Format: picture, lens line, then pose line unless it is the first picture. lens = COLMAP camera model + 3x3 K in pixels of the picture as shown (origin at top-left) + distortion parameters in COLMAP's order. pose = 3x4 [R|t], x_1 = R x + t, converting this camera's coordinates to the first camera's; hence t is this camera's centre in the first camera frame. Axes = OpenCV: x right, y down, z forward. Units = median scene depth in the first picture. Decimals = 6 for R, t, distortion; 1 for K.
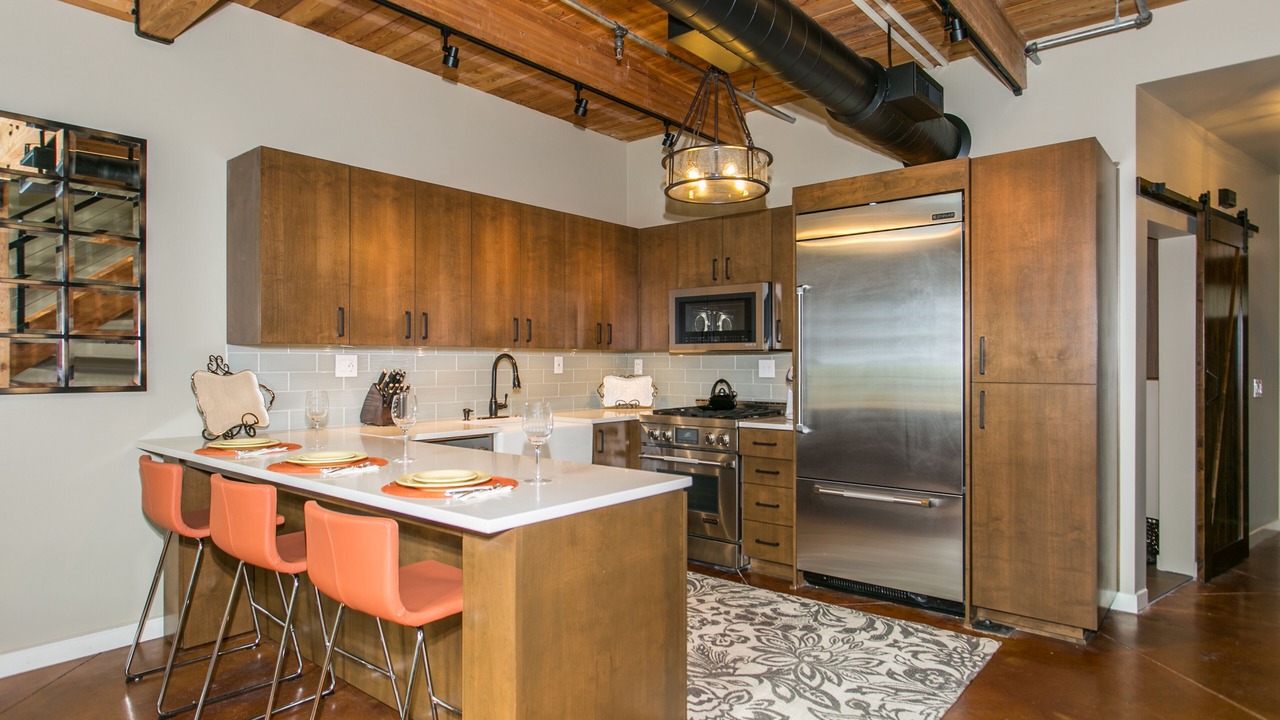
lens RADIAL K [[683.5, 0, 651.0], [0, 683.5, 357.1], [0, 0, 1]] dist [0.001263, -0.000896]
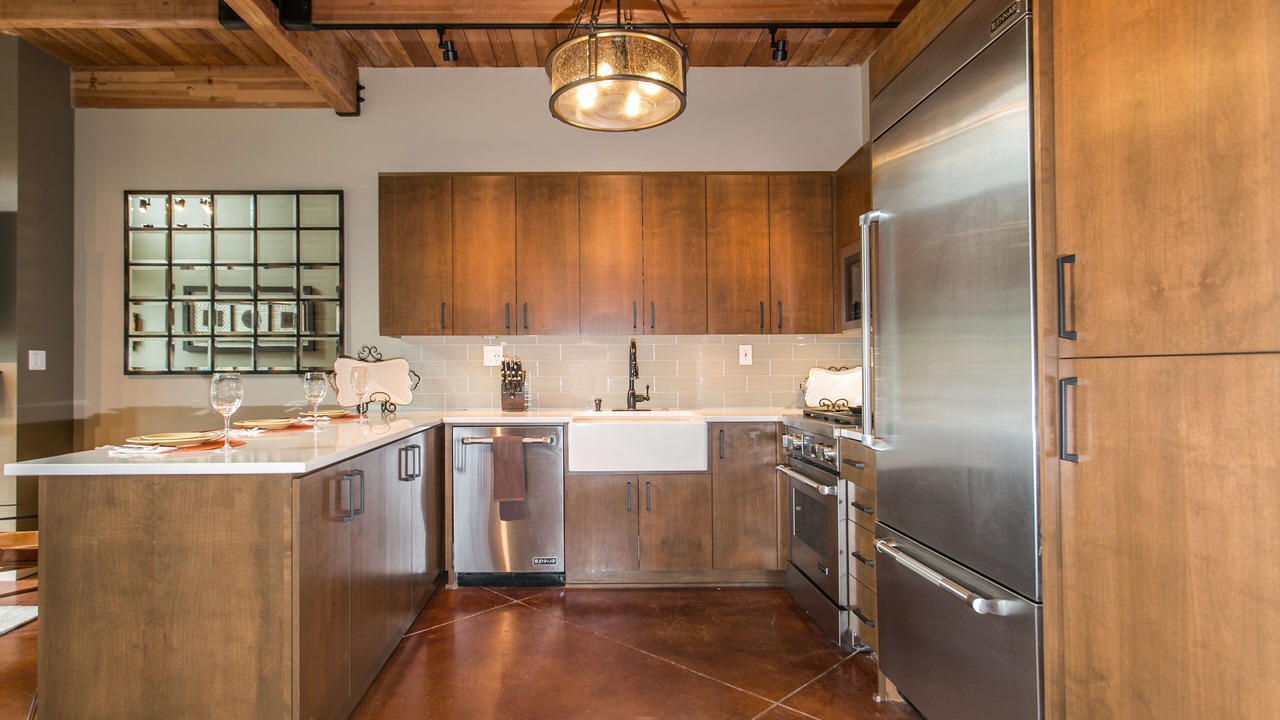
lens RADIAL K [[683.5, 0, 587.0], [0, 683.5, 358.9], [0, 0, 1]] dist [0.001263, -0.000896]
pose [[0.657810, -0.014352, -0.753047, 0.560645], [0.008470, 0.999896, -0.011658, 0.036846], [0.753136, 0.001290, 0.657863, 0.431420]]
